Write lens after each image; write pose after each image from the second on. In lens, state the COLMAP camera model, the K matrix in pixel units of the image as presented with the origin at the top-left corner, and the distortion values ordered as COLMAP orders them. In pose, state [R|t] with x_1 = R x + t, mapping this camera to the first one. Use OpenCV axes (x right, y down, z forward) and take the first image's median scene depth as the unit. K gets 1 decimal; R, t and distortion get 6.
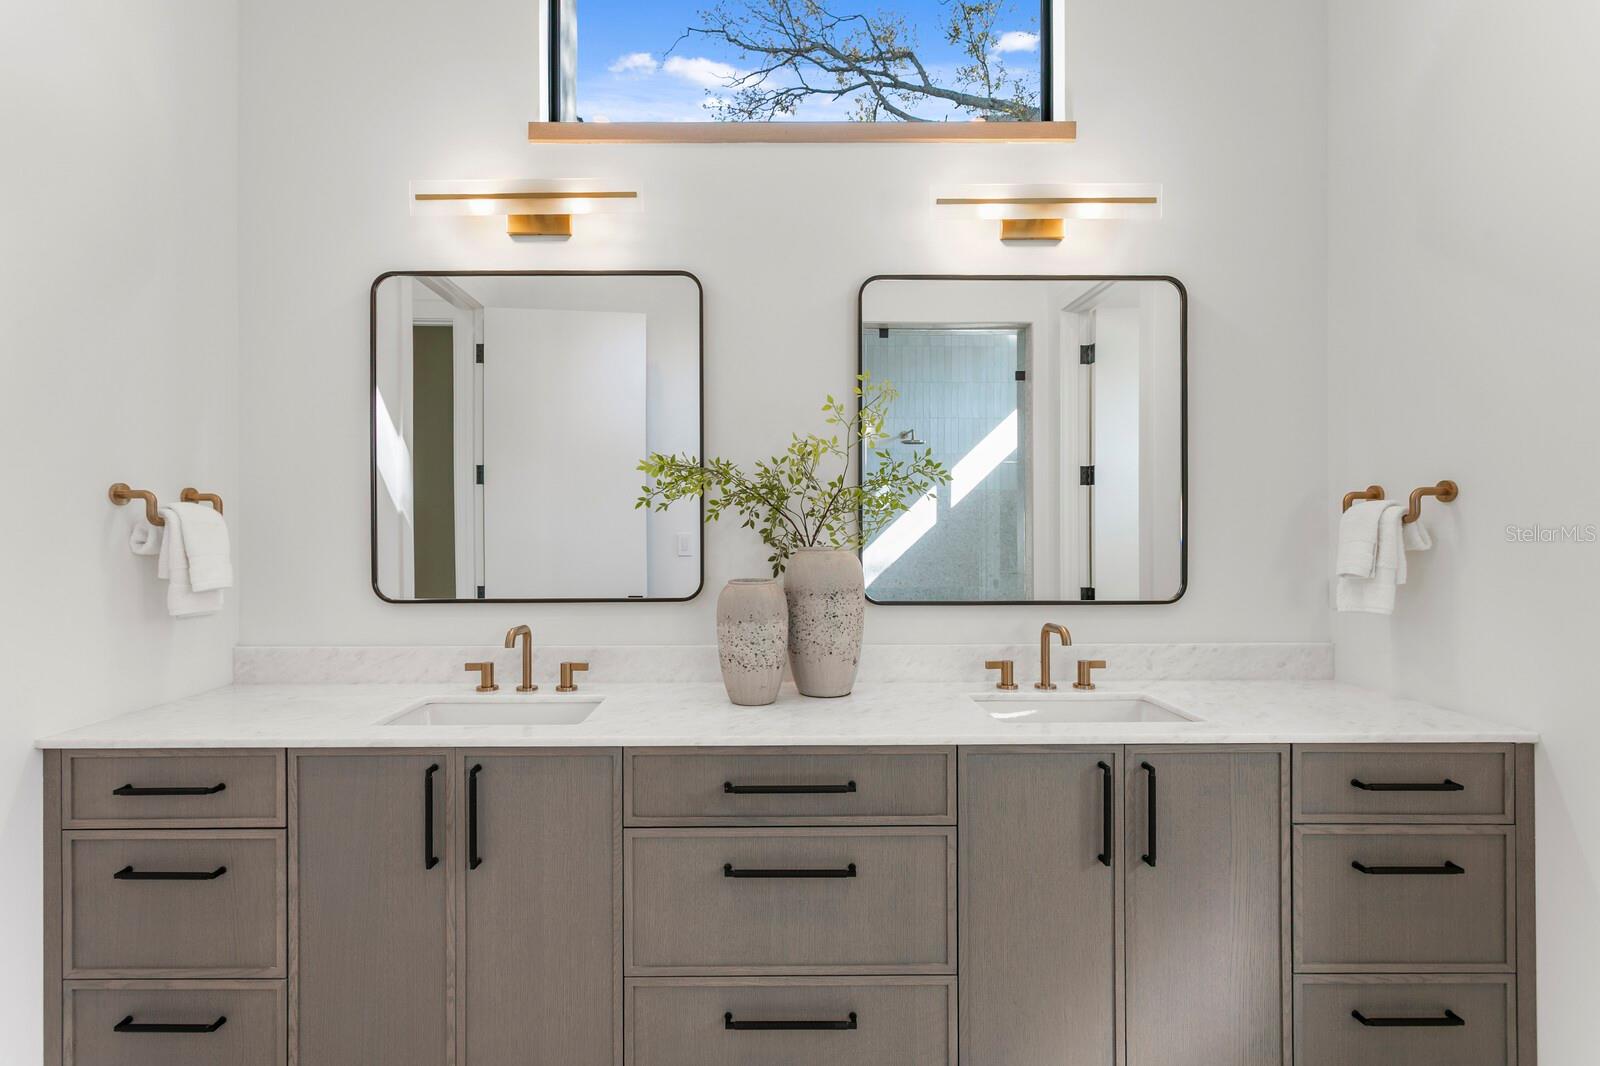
lens RADIAL K [[755.2, 0, 800.0], [0, 755.2, 533.0], [0, 0, 1]] dist [0.003035, -0.000004]
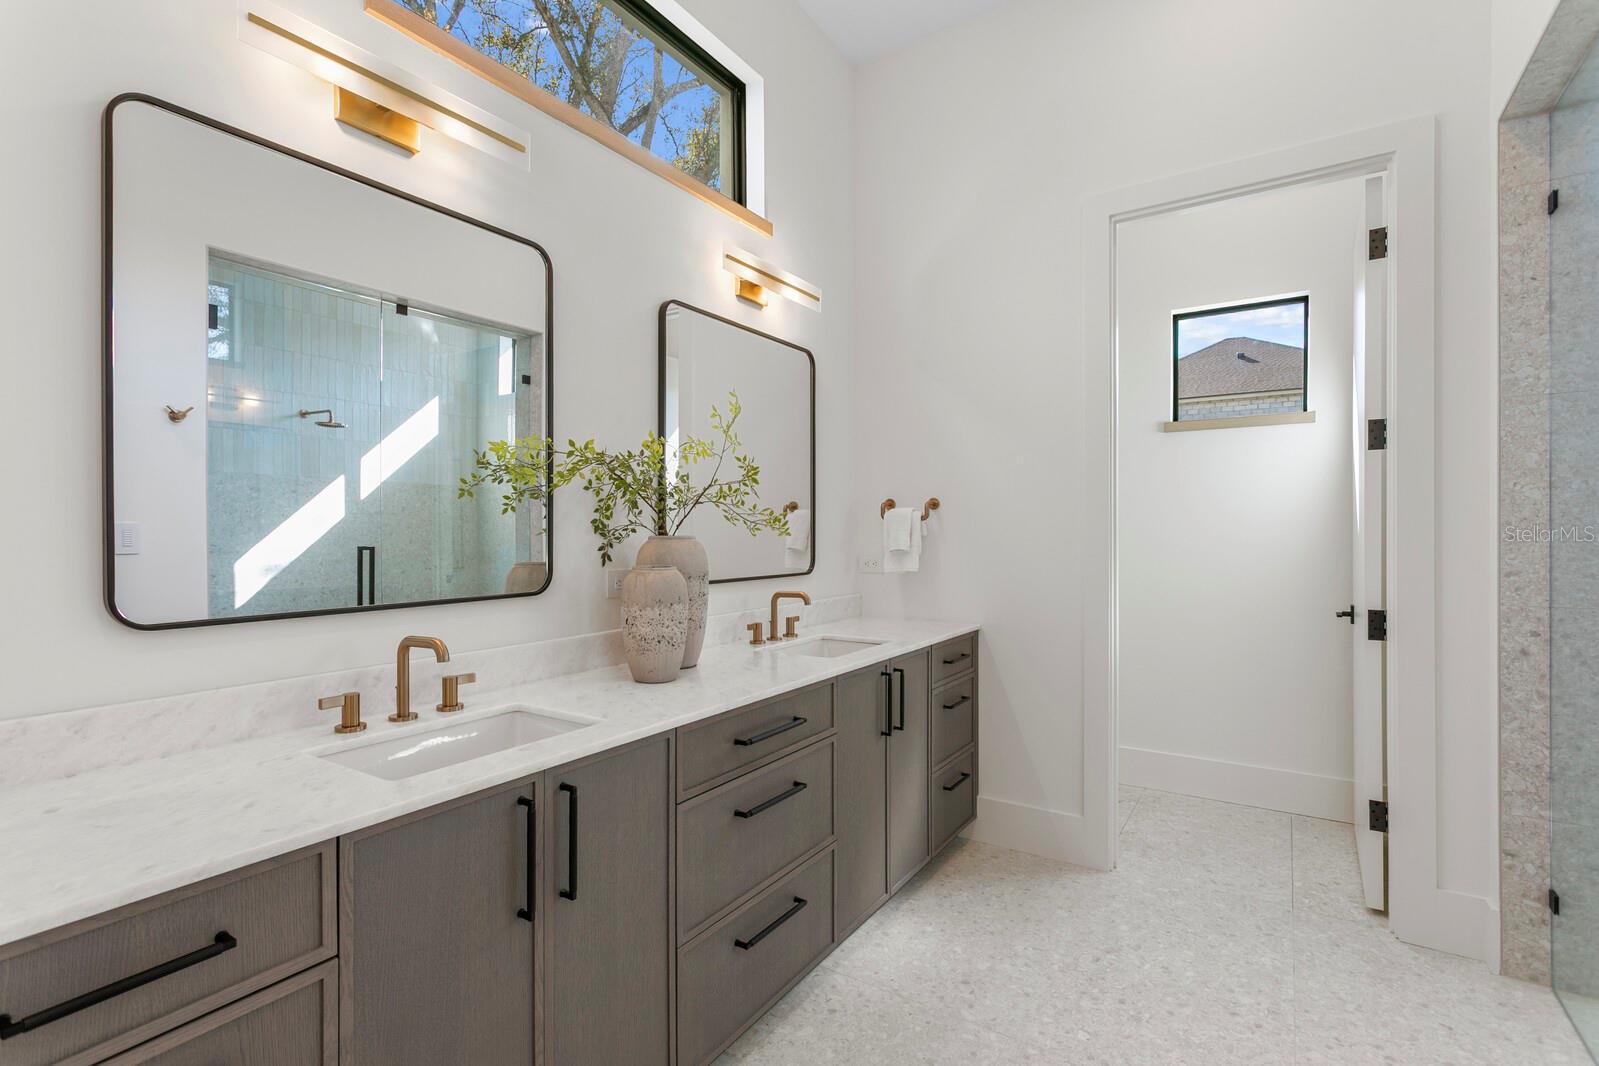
lens RADIAL K [[756.4, 0, 767.9], [0, 756.4, 530.6], [0, 0, 1]] dist [0.002985, -0.000151]
pose [[0.570397, 0.001907, 0.821367, -0.765756], [0.000301, 0.999997, -0.002531, 0.012821], [-0.821369, 0.001691, 0.570395, 0.231258]]
